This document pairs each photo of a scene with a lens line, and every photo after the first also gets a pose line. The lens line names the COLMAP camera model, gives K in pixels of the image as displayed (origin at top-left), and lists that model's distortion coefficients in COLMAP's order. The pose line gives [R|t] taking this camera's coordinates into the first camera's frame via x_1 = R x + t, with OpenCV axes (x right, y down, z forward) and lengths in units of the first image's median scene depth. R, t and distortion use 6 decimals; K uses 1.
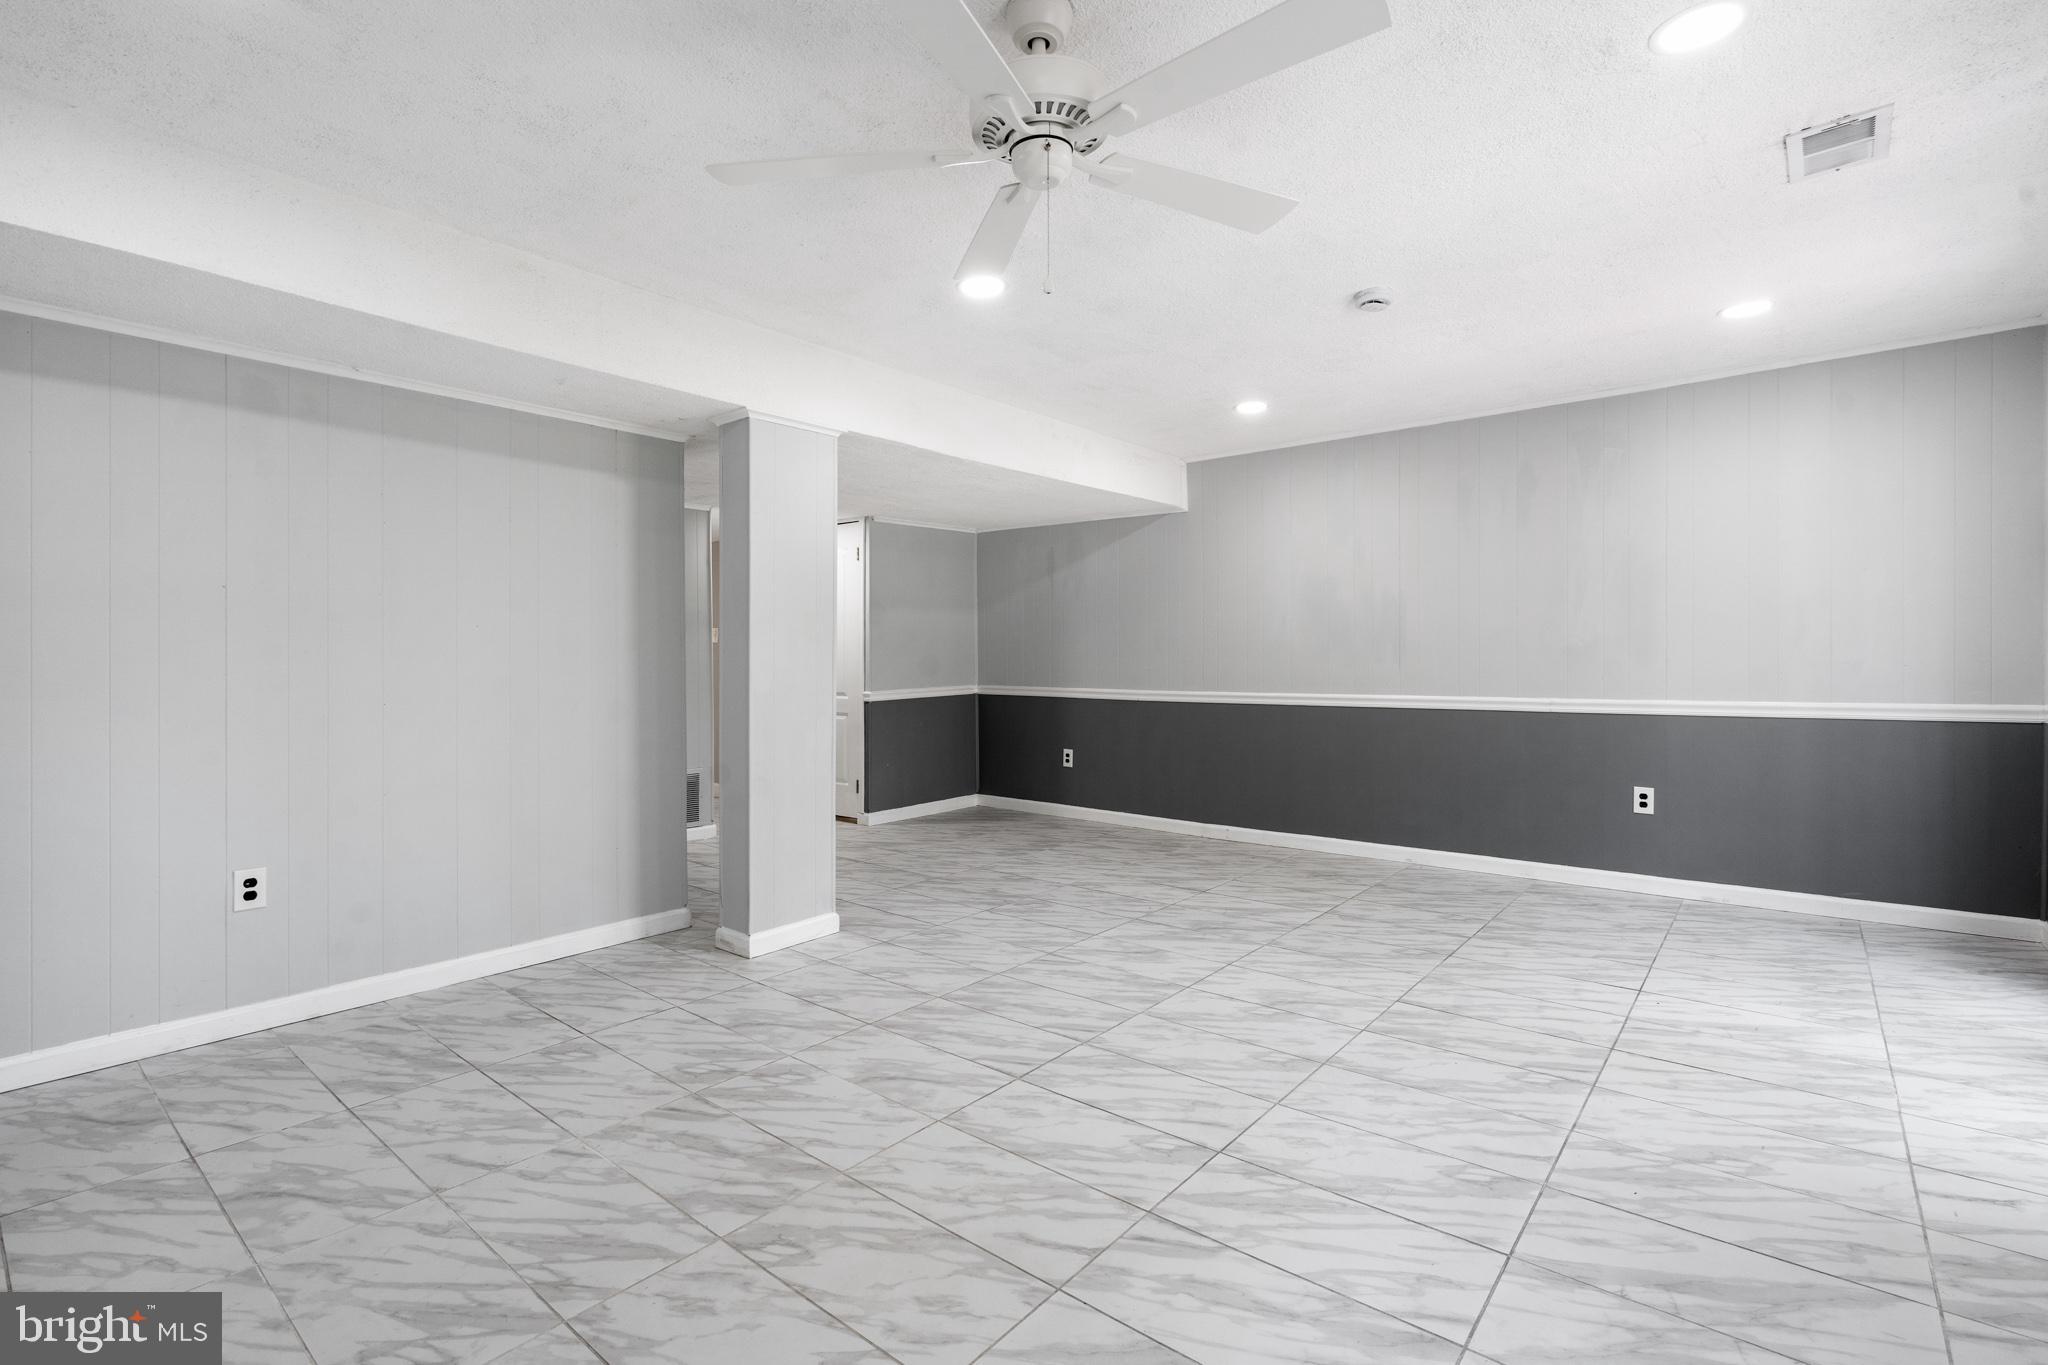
lens RADIAL K [[934.8, 0, 1008.4], [0, 934.8, 641.1], [0, 0, 1]] dist [-0.005227, 0.002719]
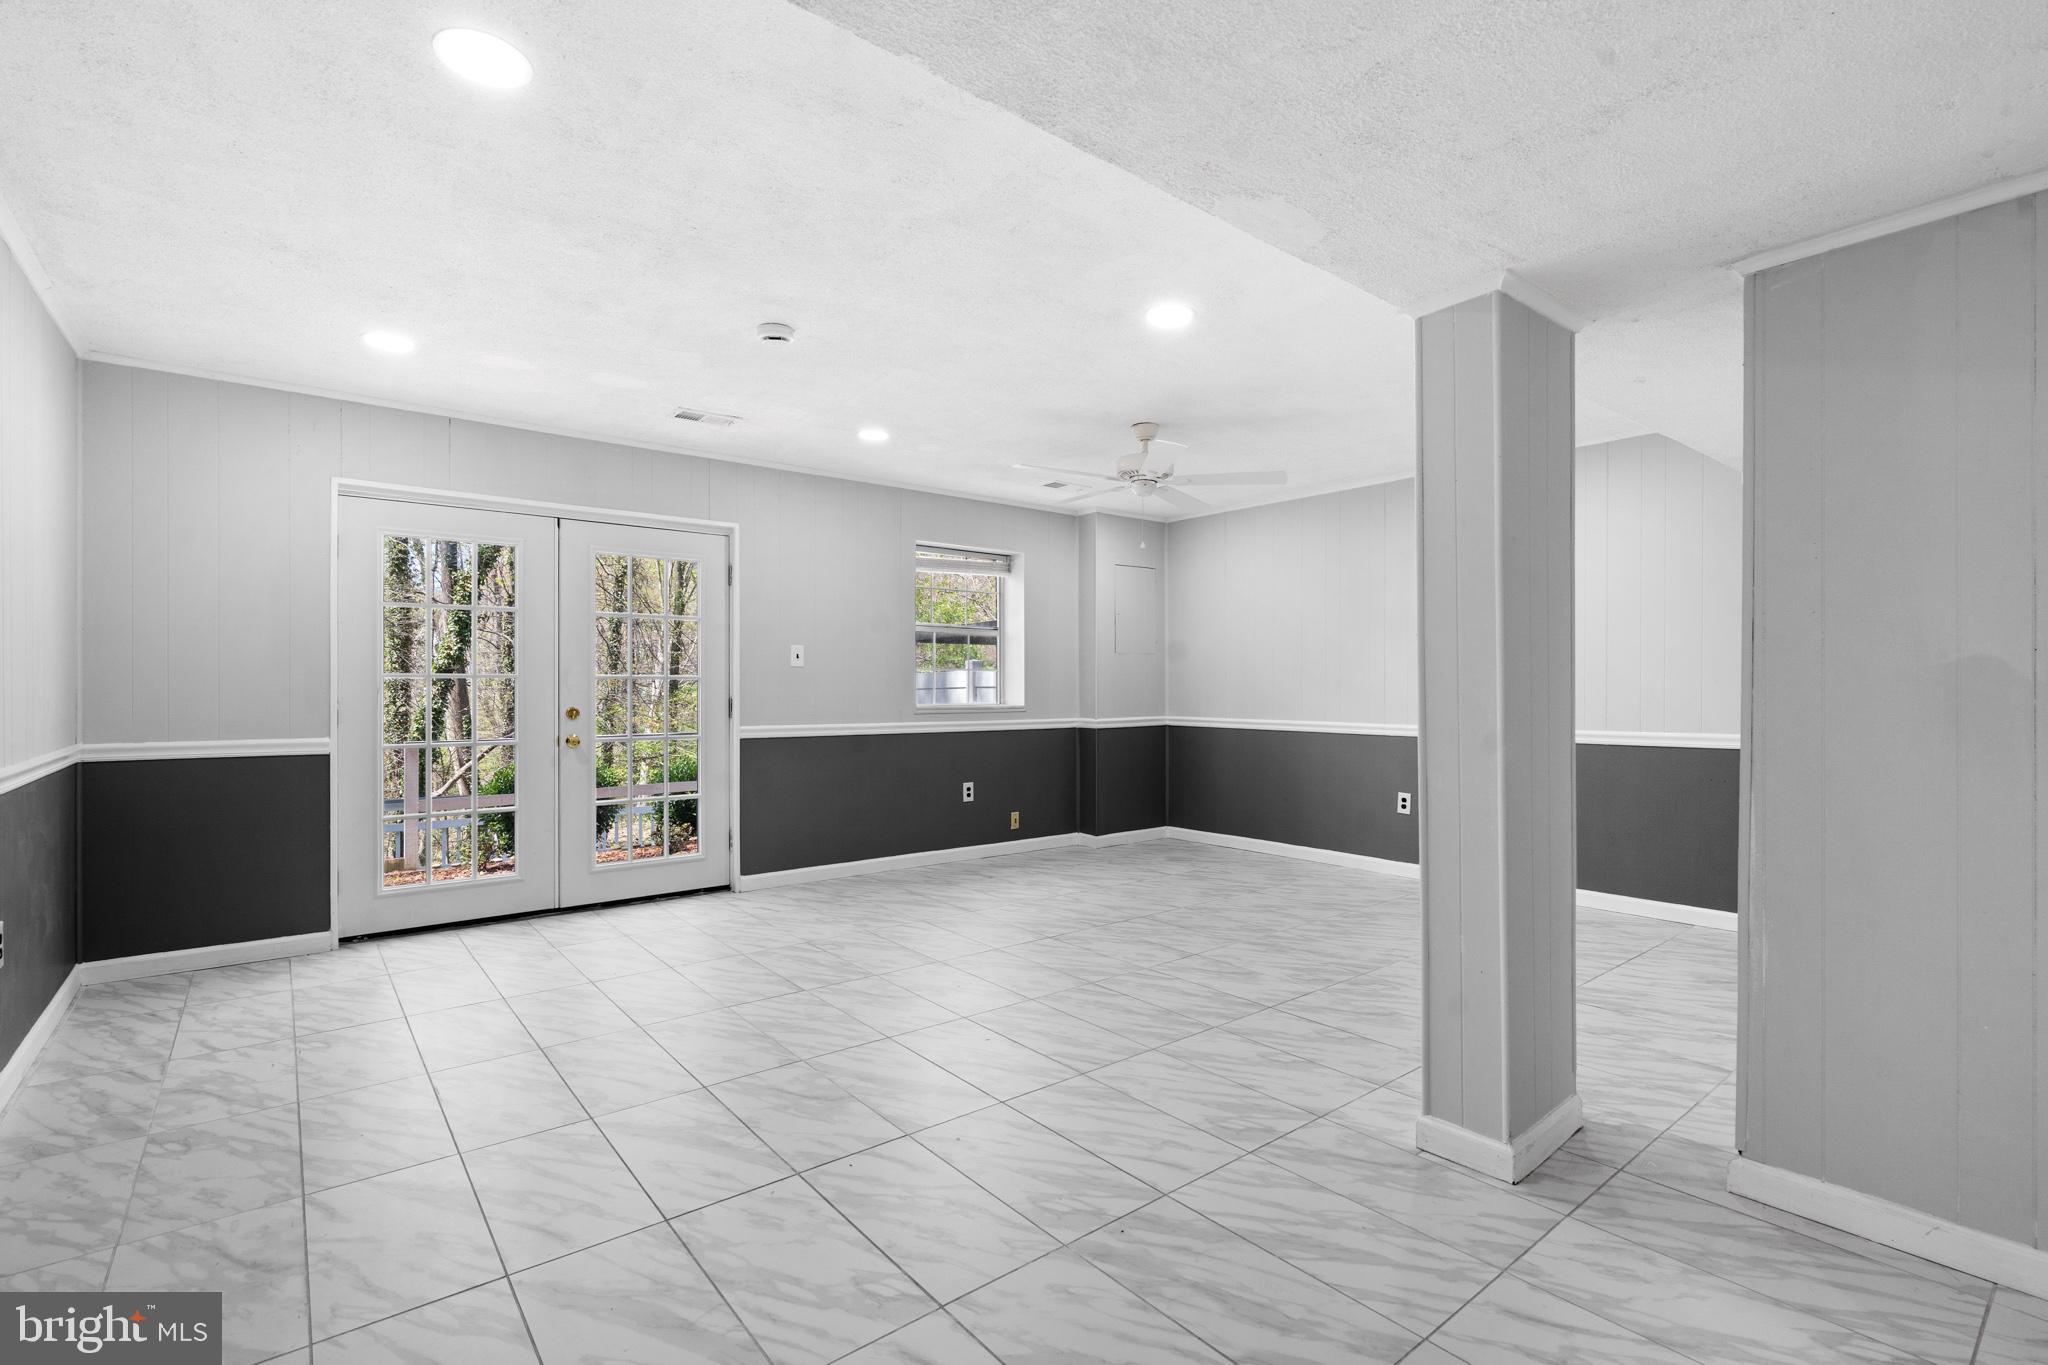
lens RADIAL K [[934.8, 0, 1010.2], [0, 934.8, 681.4], [0, 0, 1]] dist [-0.005227, 0.002719]
pose [[-0.981256, 0.009873, 0.192454, -0.063111], [0.004118, 0.999533, -0.030283, 0.044473], [-0.192663, -0.028923, -0.980839, 2.315887]]
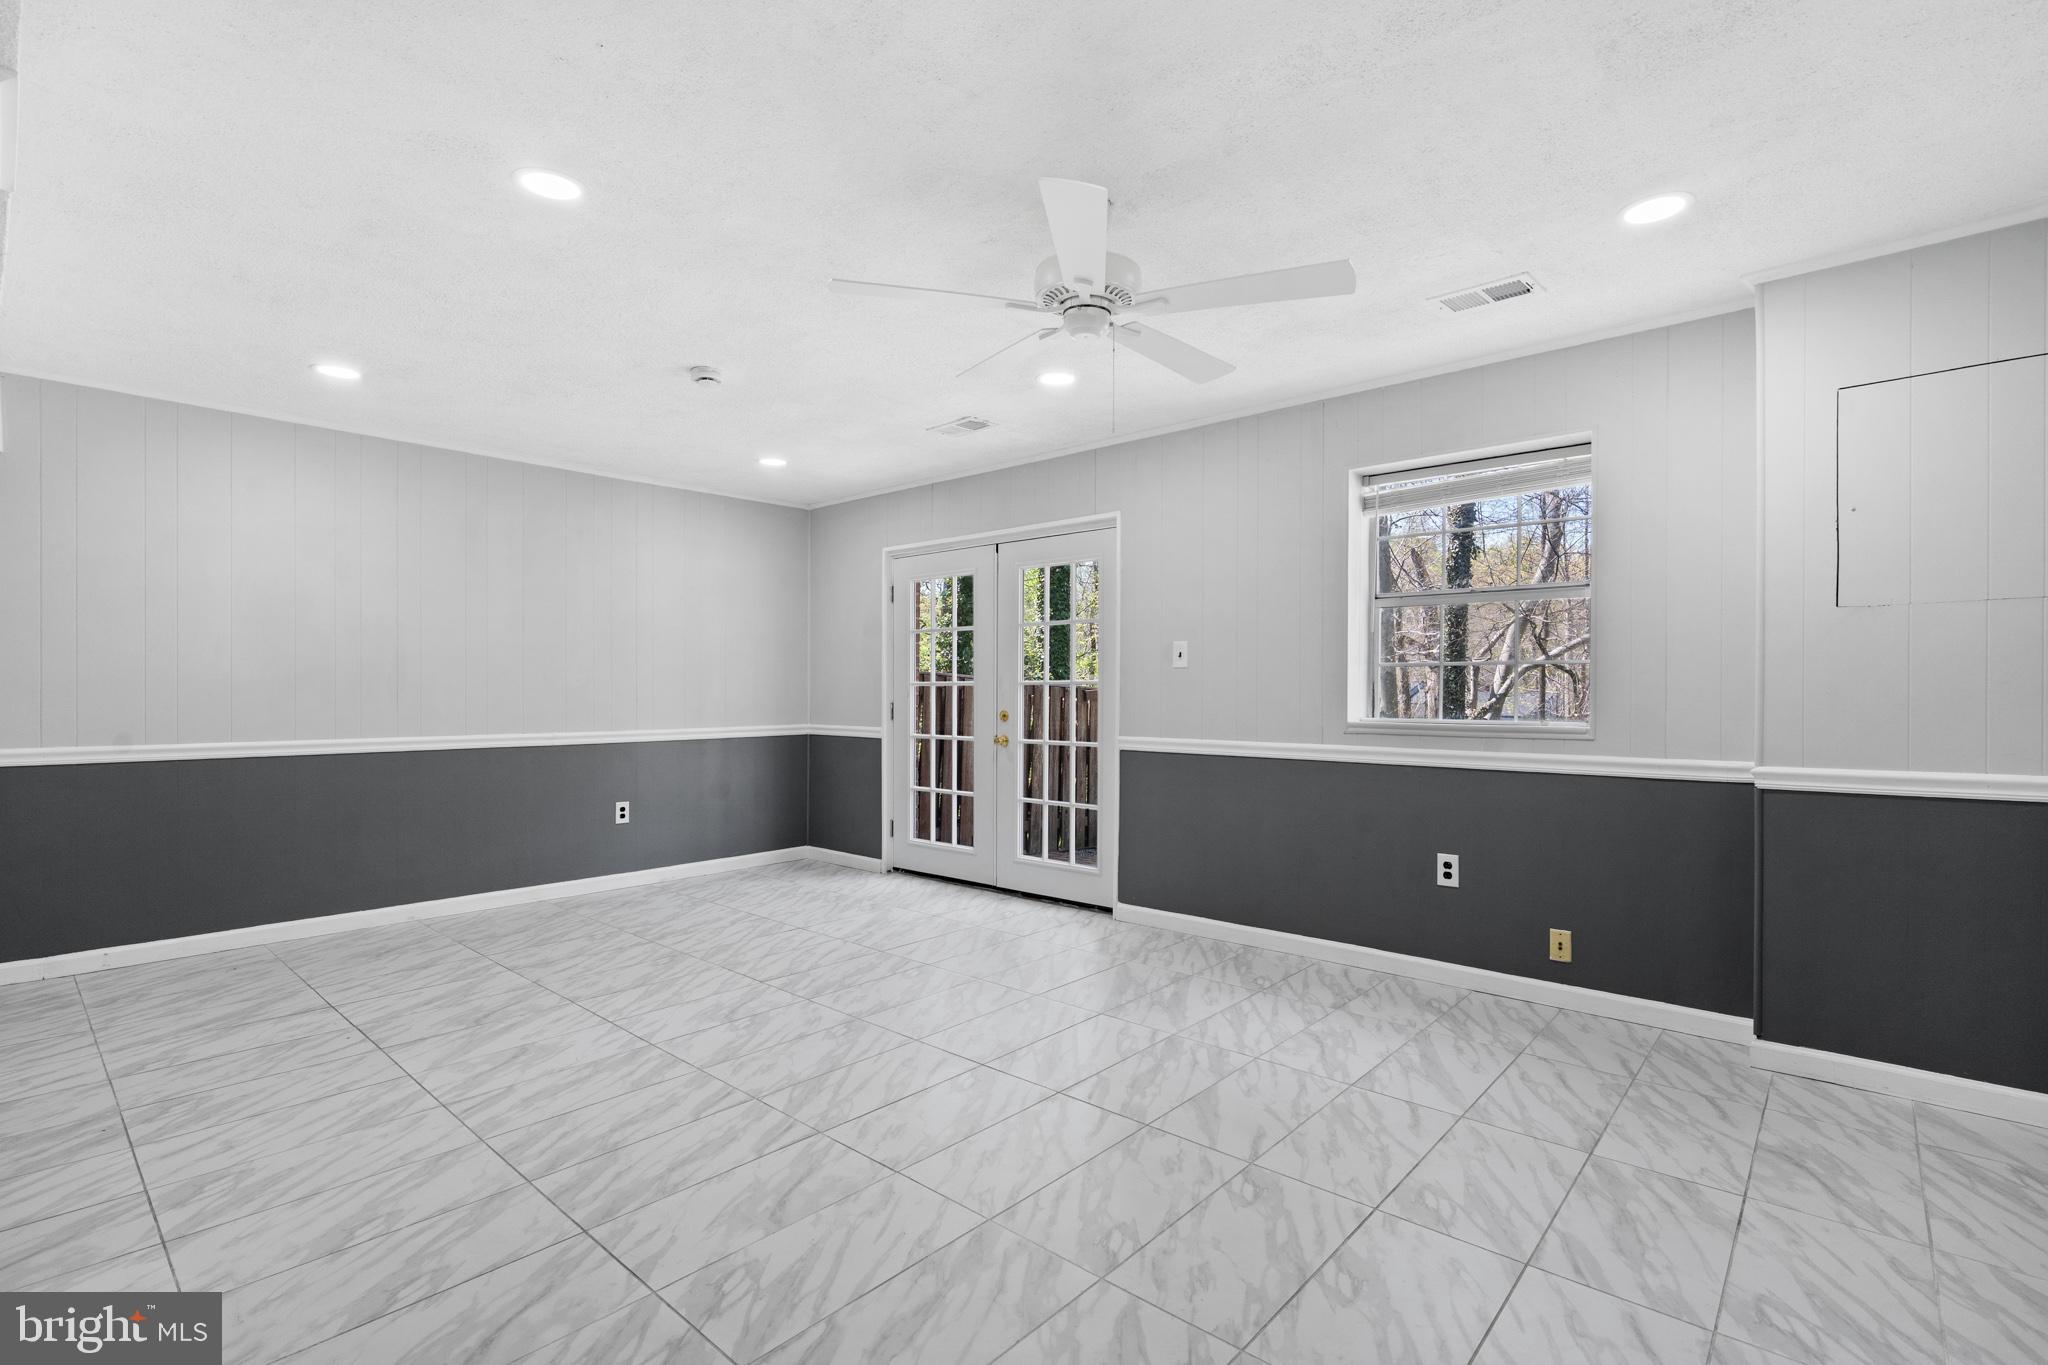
lens RADIAL K [[934.8, 0, 1021.1], [0, 934.8, 700.6], [0, 0, 1]] dist [-0.005227, 0.002719]
pose [[0.027845, 0.001496, 0.999611, -0.863173], [-0.023394, 0.999726, -0.000845, 0.017025], [-0.999338, -0.023361, 0.027872, 0.707701]]
